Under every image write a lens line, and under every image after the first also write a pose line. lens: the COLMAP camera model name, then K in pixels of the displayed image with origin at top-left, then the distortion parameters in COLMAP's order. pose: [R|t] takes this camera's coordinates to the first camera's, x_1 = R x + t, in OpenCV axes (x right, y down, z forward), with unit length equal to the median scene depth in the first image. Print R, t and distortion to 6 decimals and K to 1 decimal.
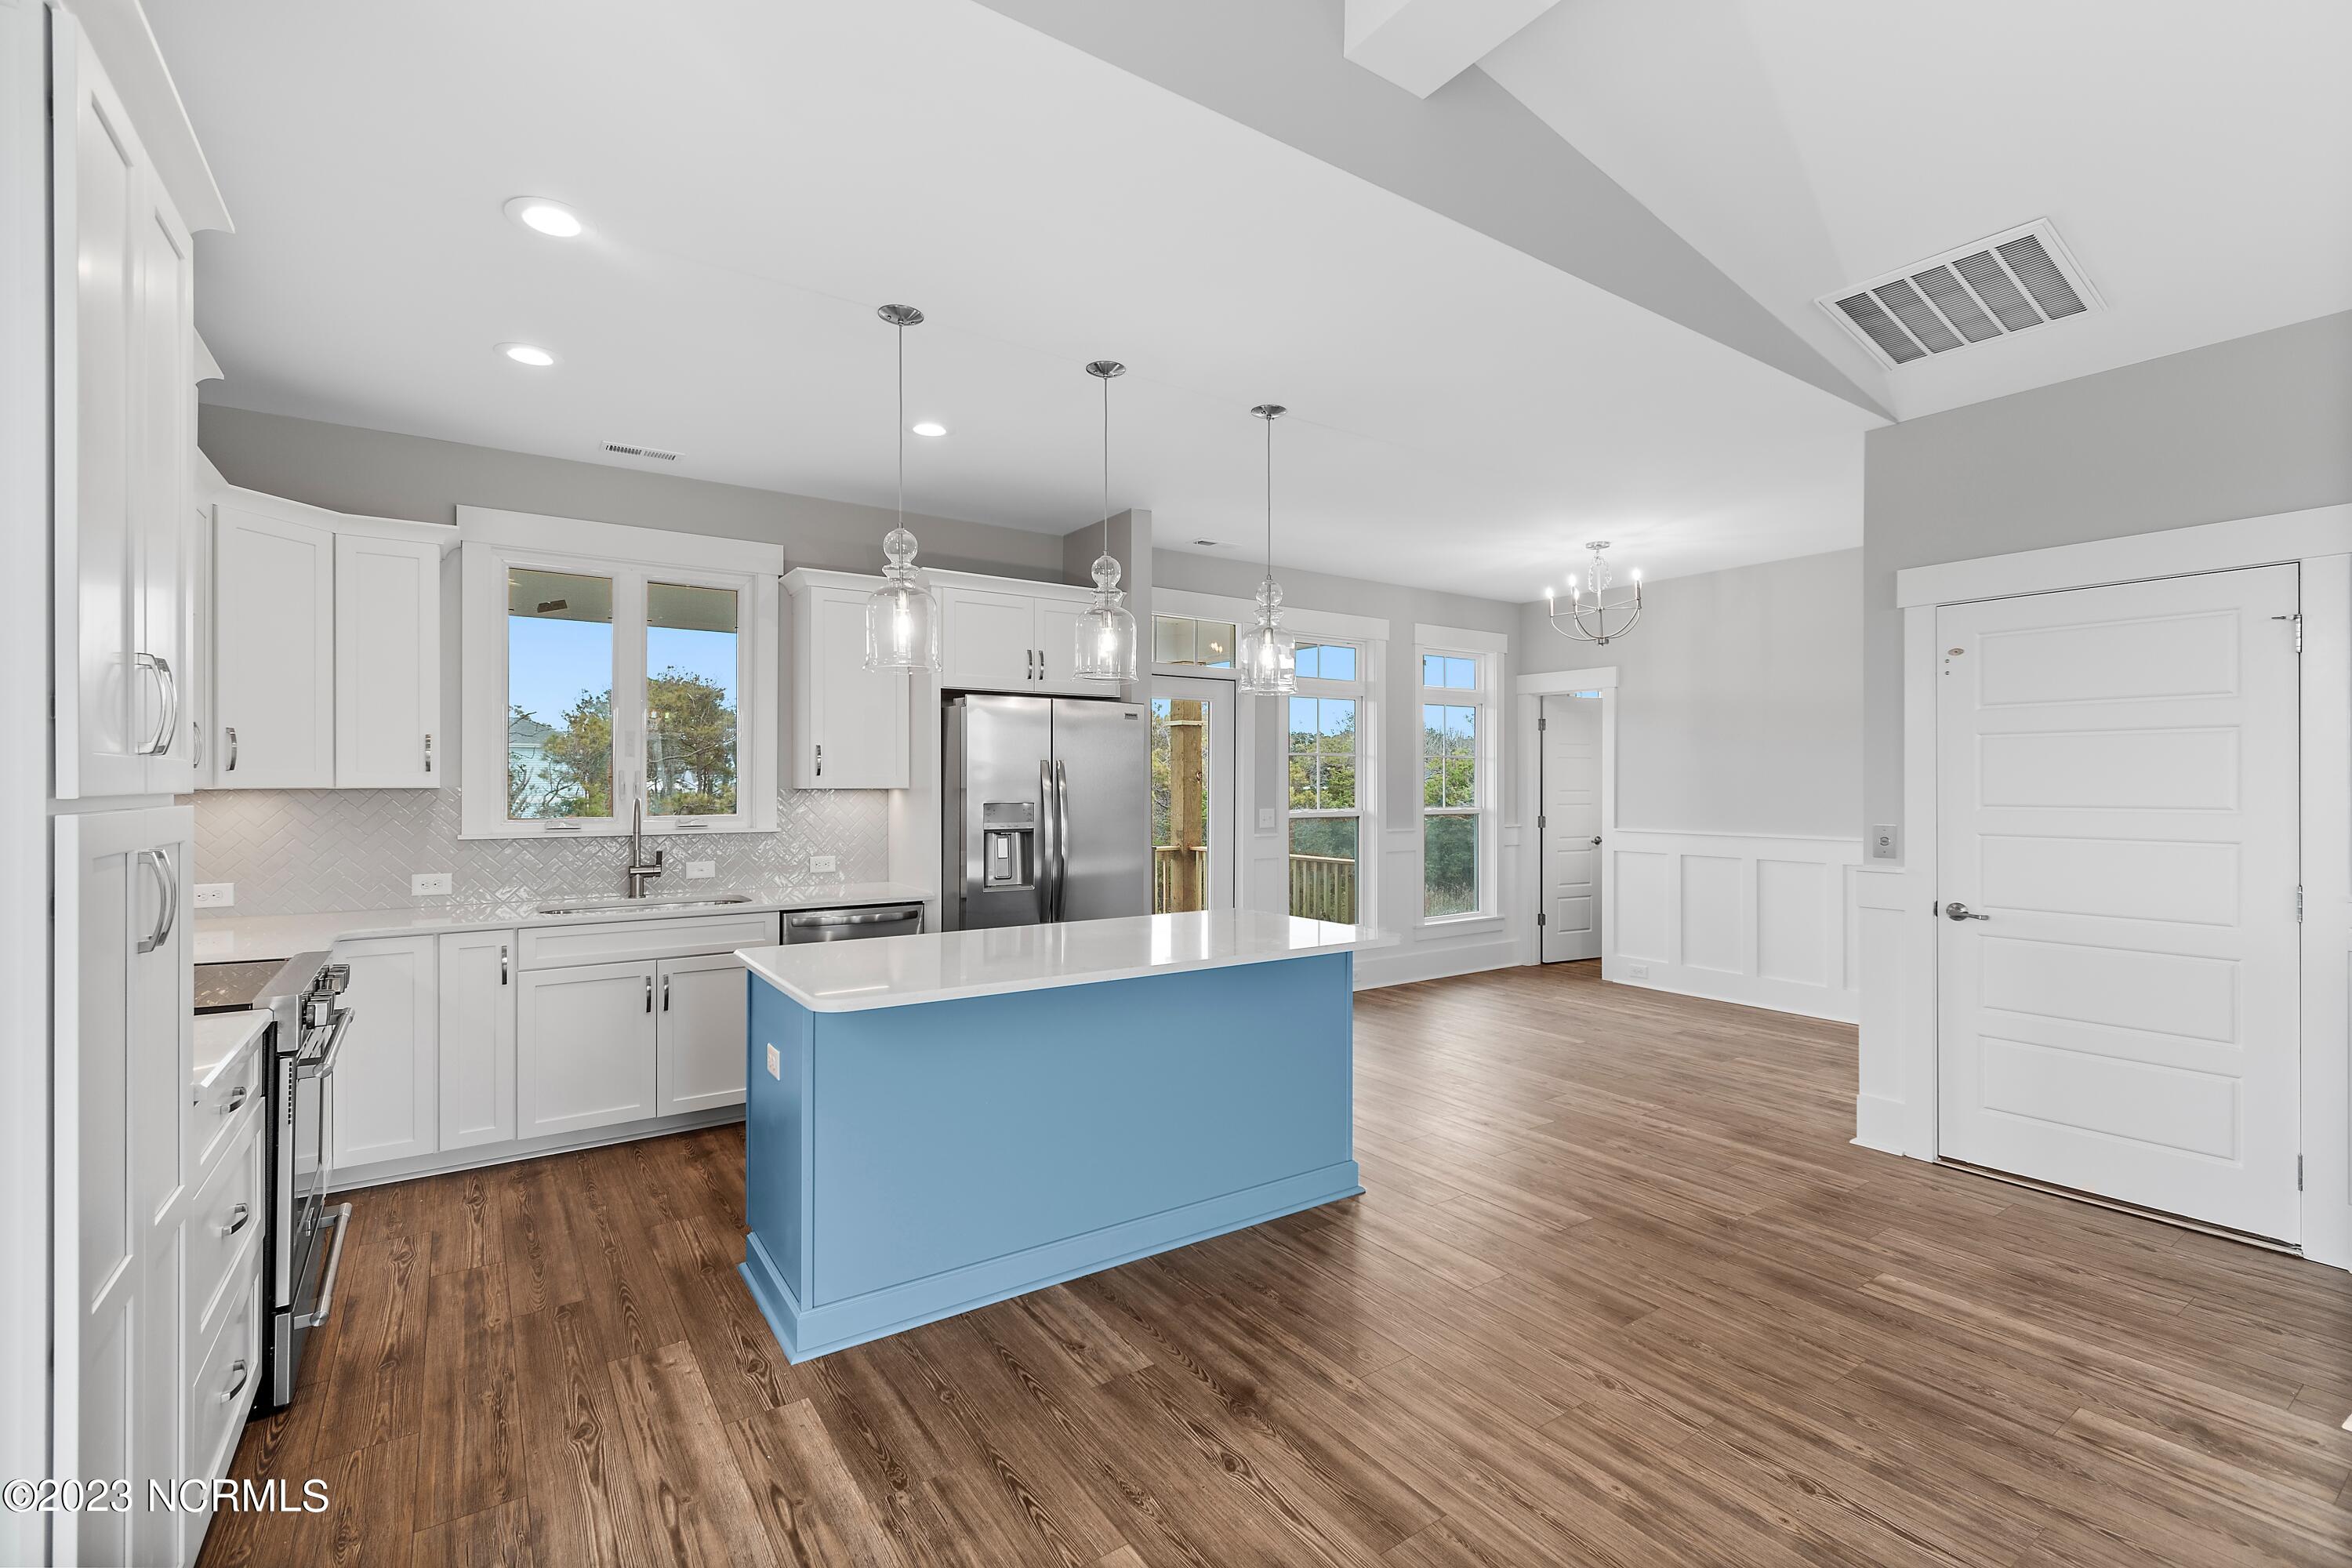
lens RADIAL K [[1034.6, 0, 1186.9], [0, 1034.6, 788.3], [0, 0, 1]] dist [0.001867, -0.001407]
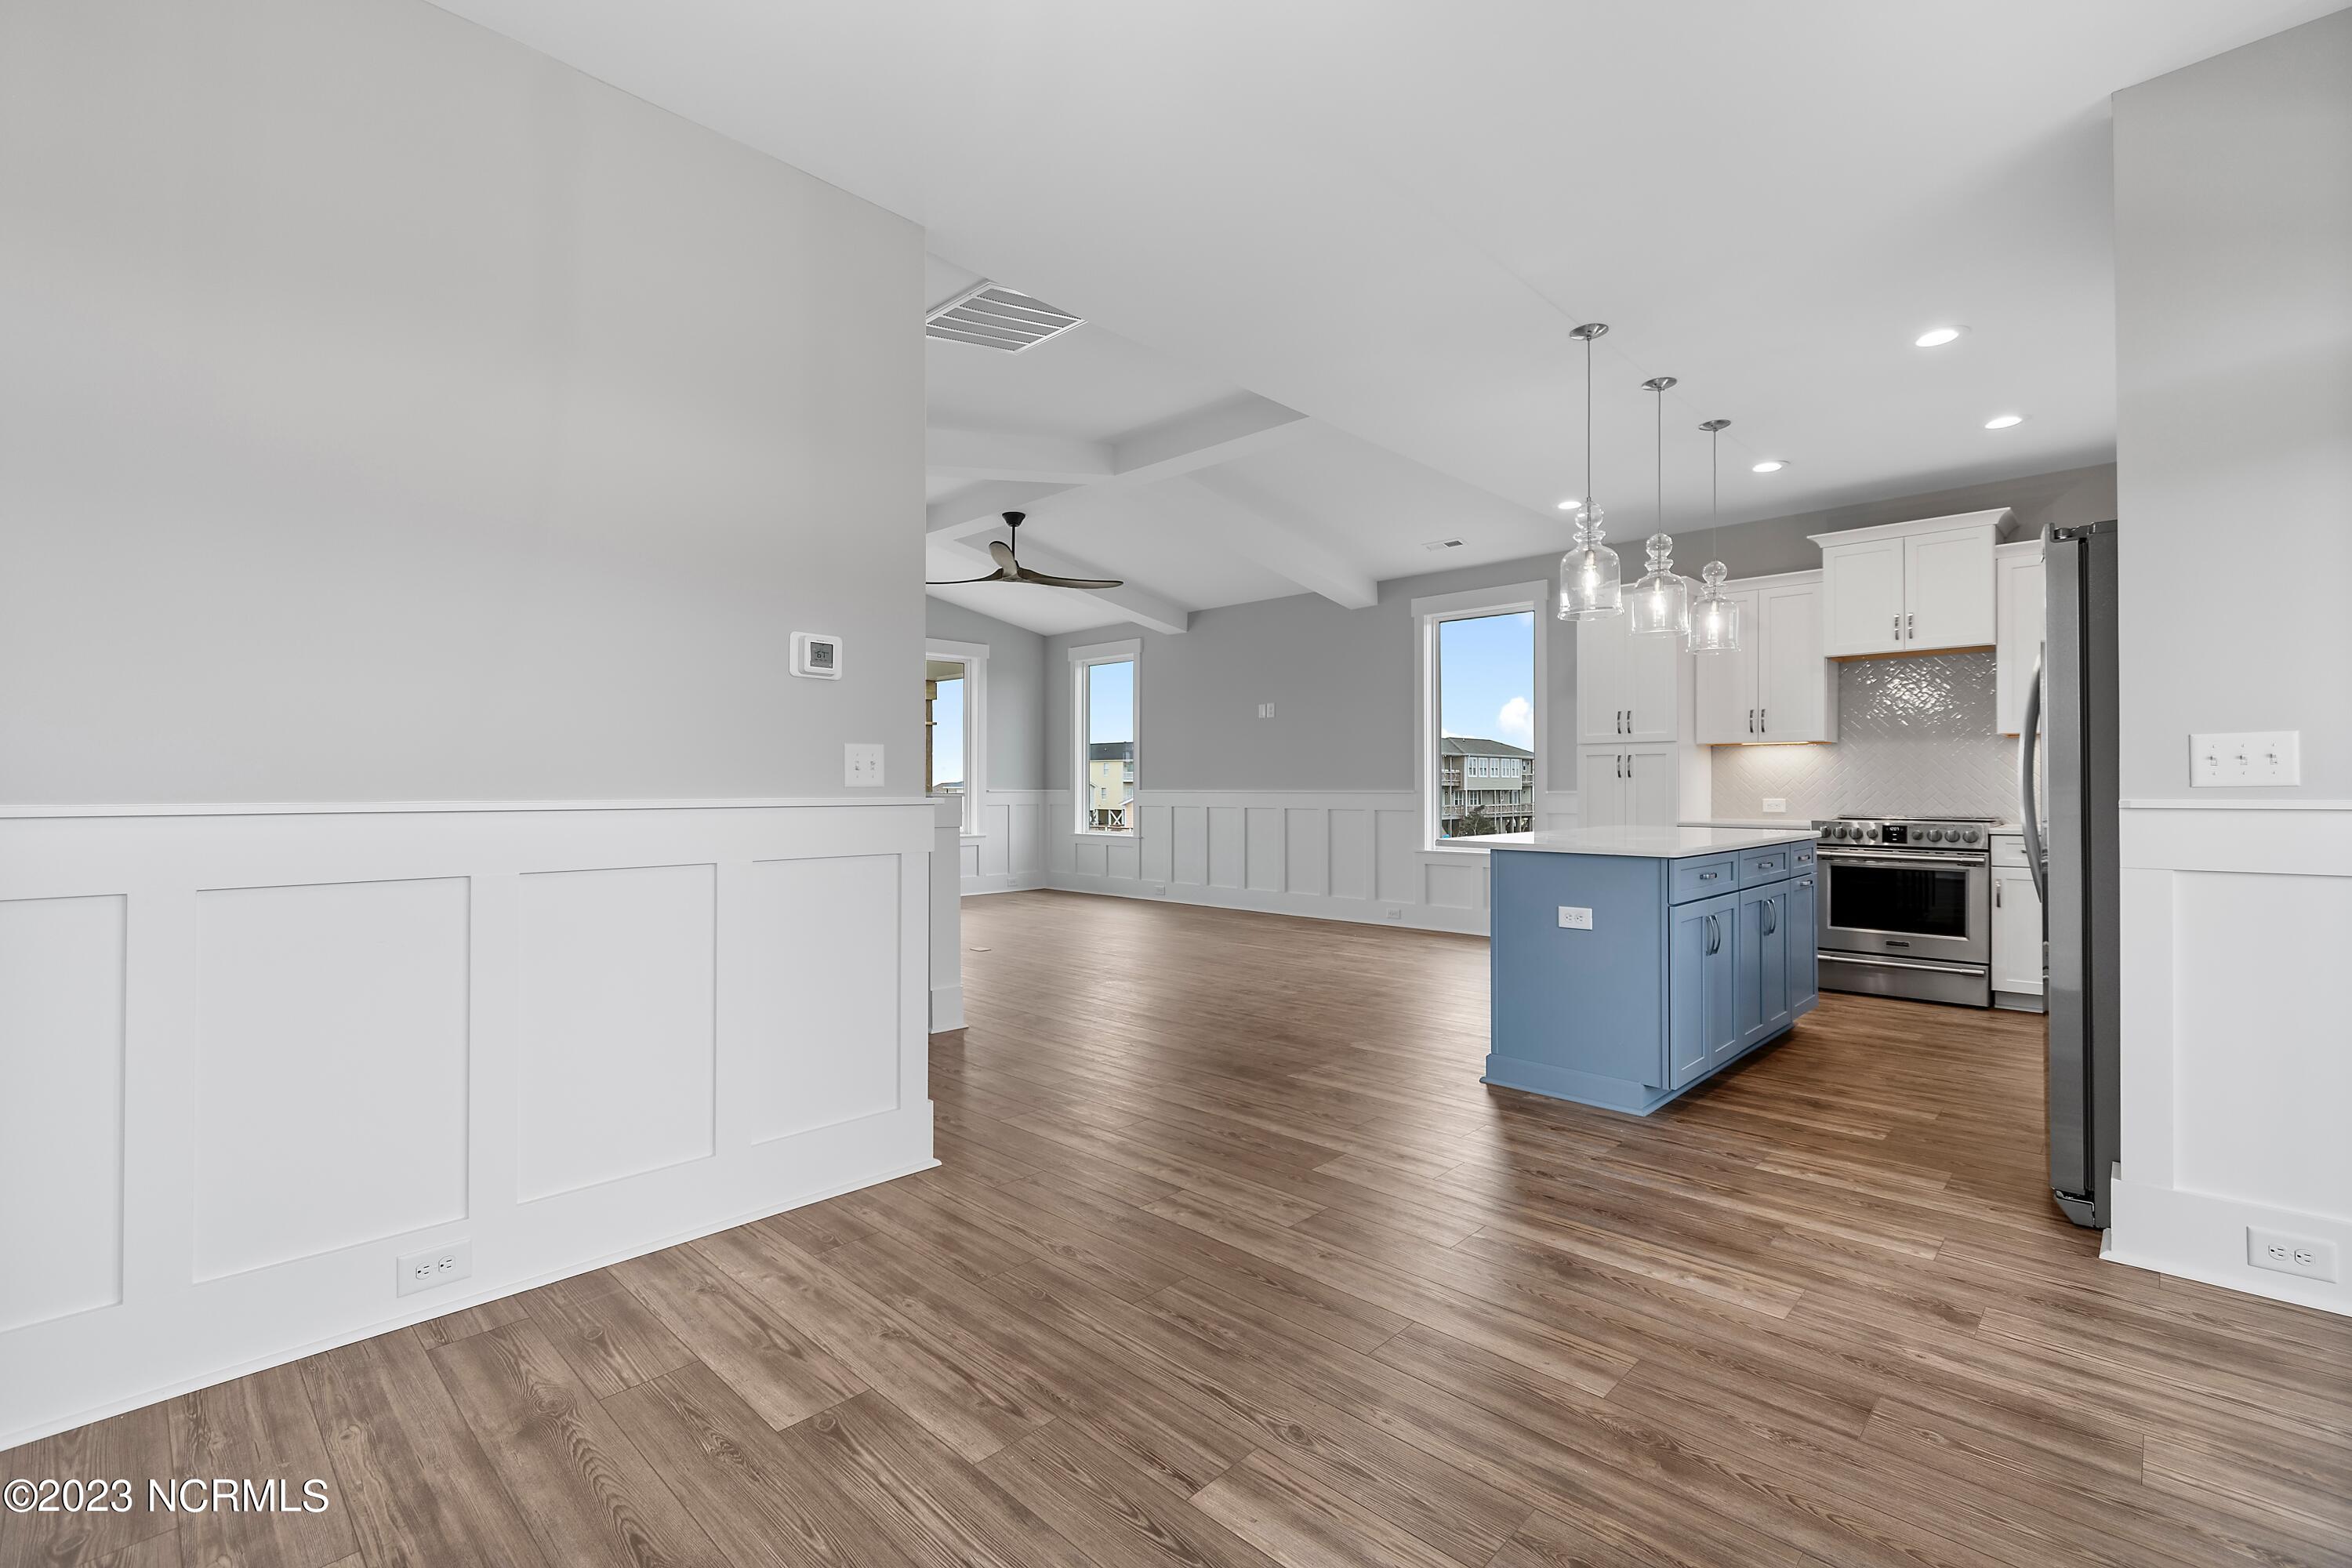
lens RADIAL K [[1034.6, 0, 1168.2], [0, 1034.6, 795.7], [0, 0, 1]] dist [0.001867, -0.001407]
pose [[-0.982985, 0.003036, -0.183662, 0.530654], [0.000218, 0.999882, 0.015361, 0.052420], [0.183687, 0.015059, -0.982869, 1.528794]]
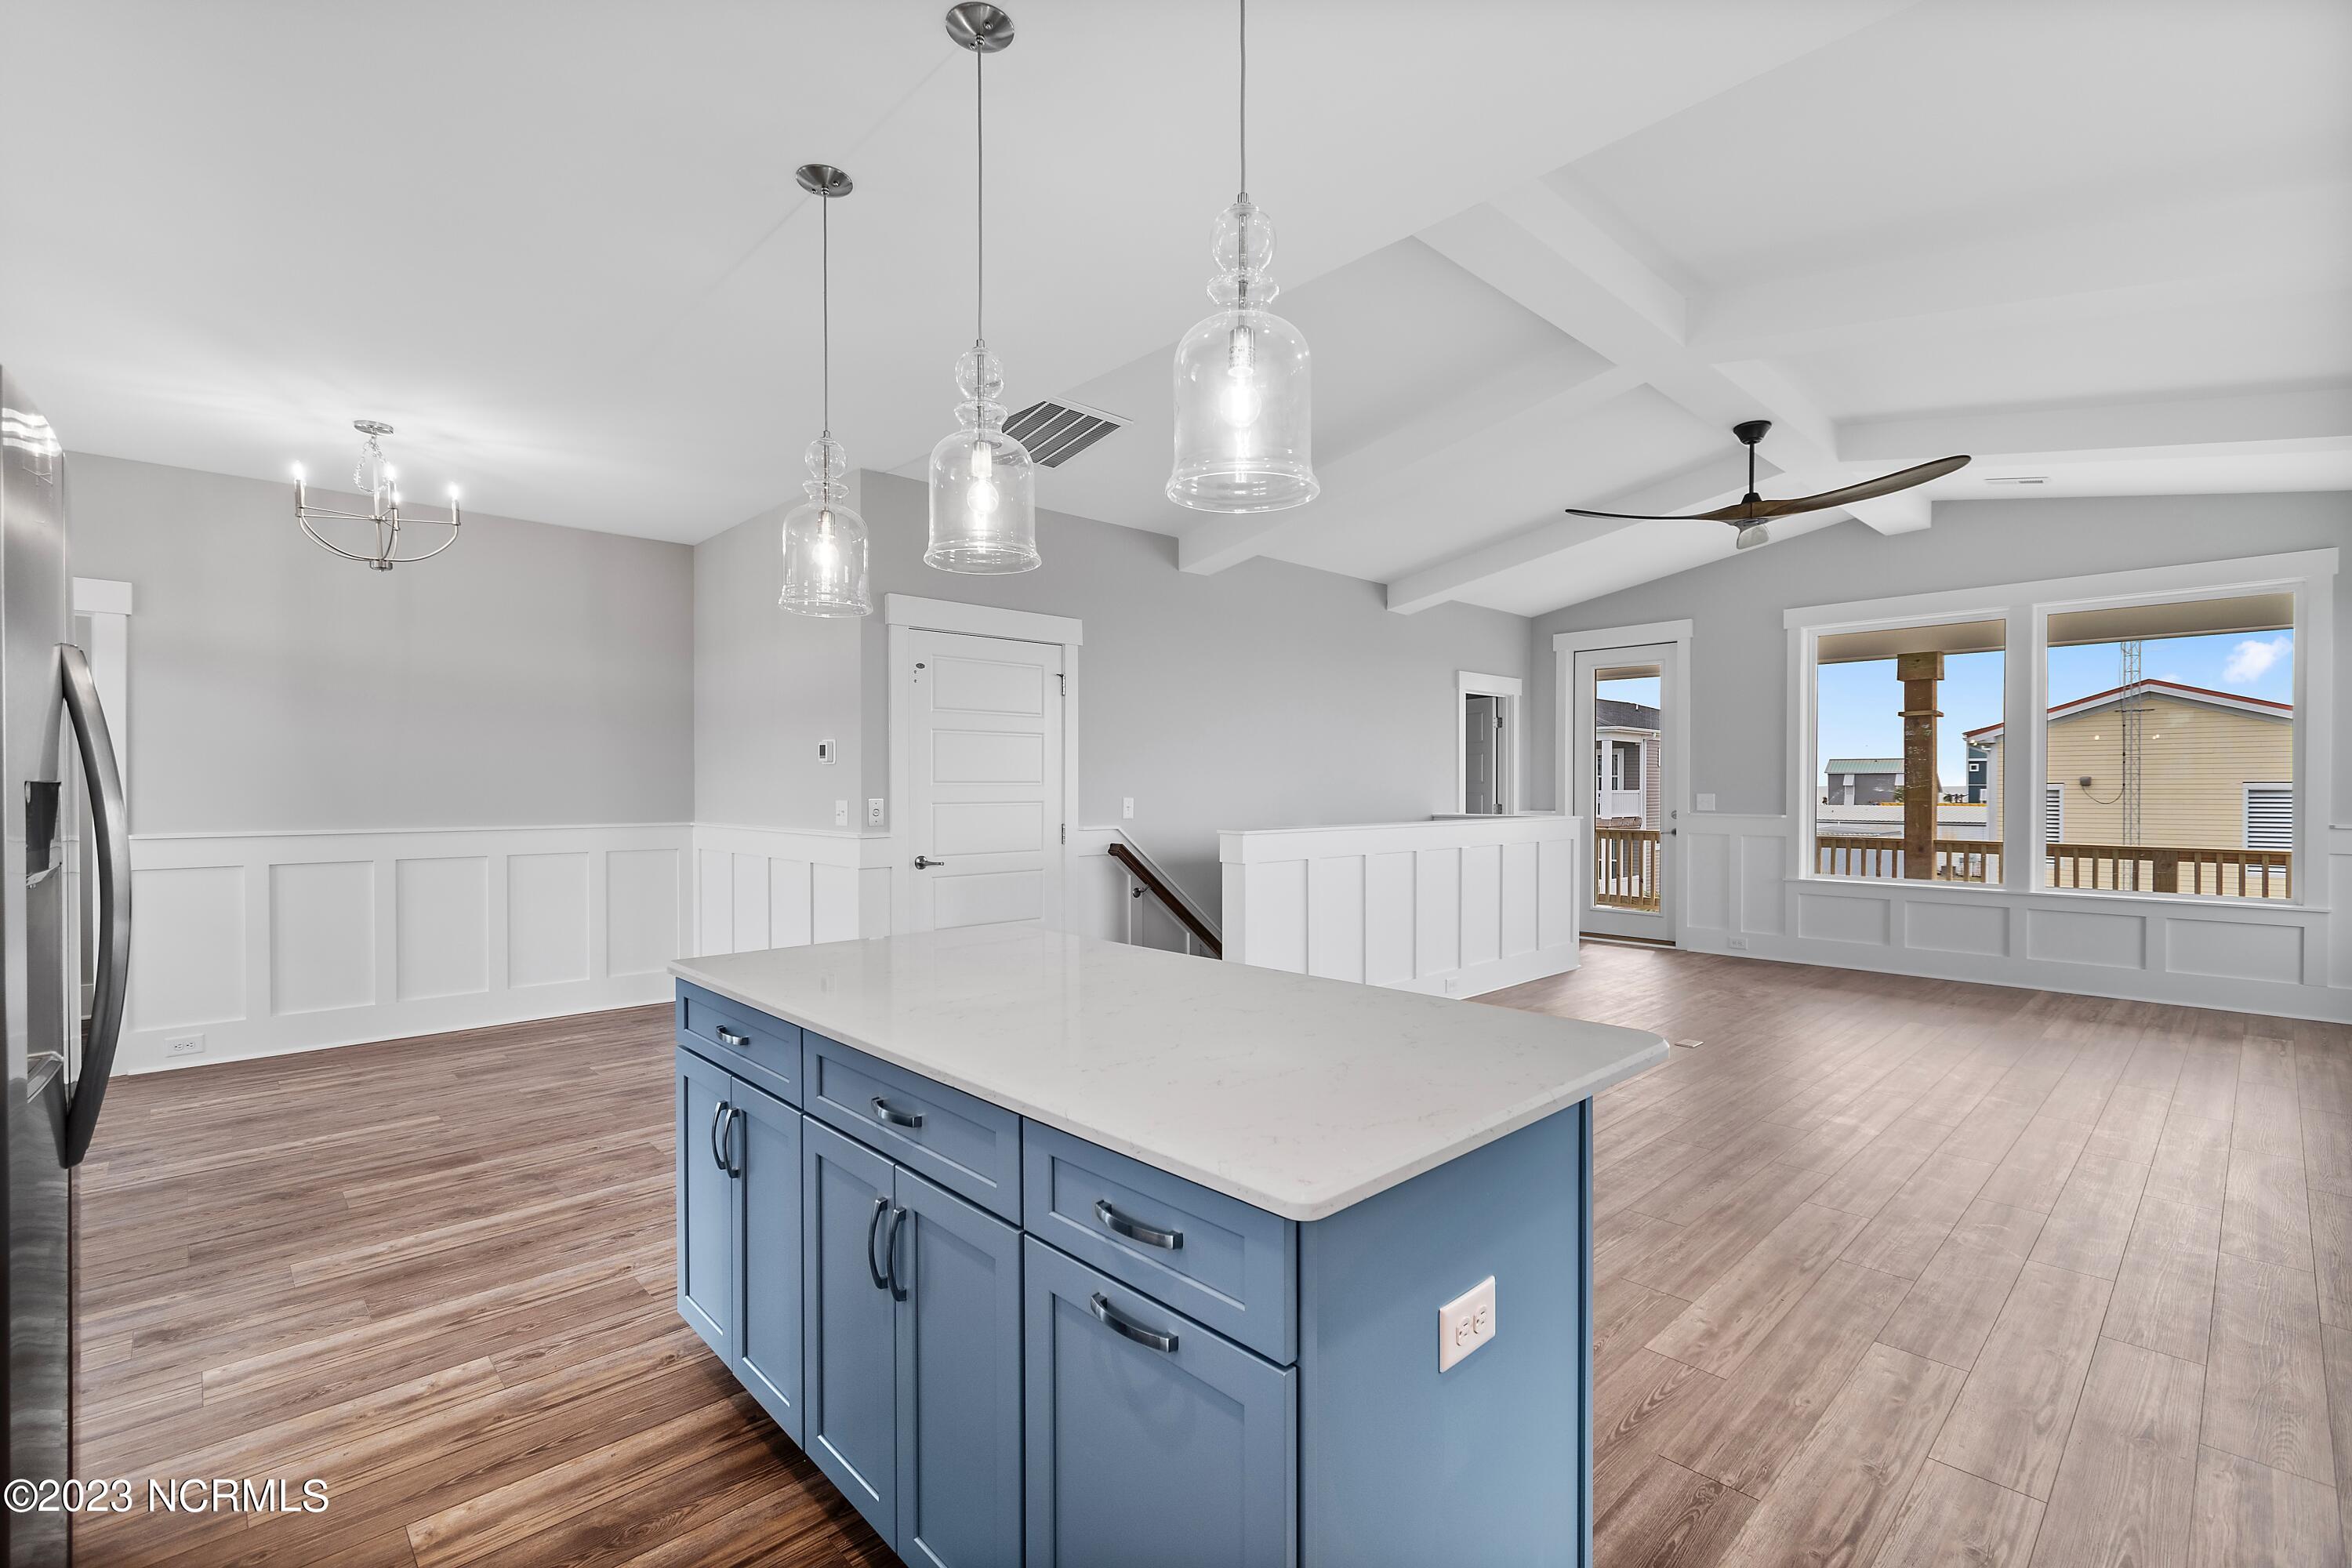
lens RADIAL K [[1034.6, 0, 1176.0], [0, 1034.6, 785.3], [0, 0, 1]] dist [0.001867, -0.001407]
pose [[-0.149552, 0.000752, 0.988754, -0.493419], [0.007034, 0.999975, 0.000303, 0.018148], [-0.988729, 0.007000, -0.149553, 0.709252]]
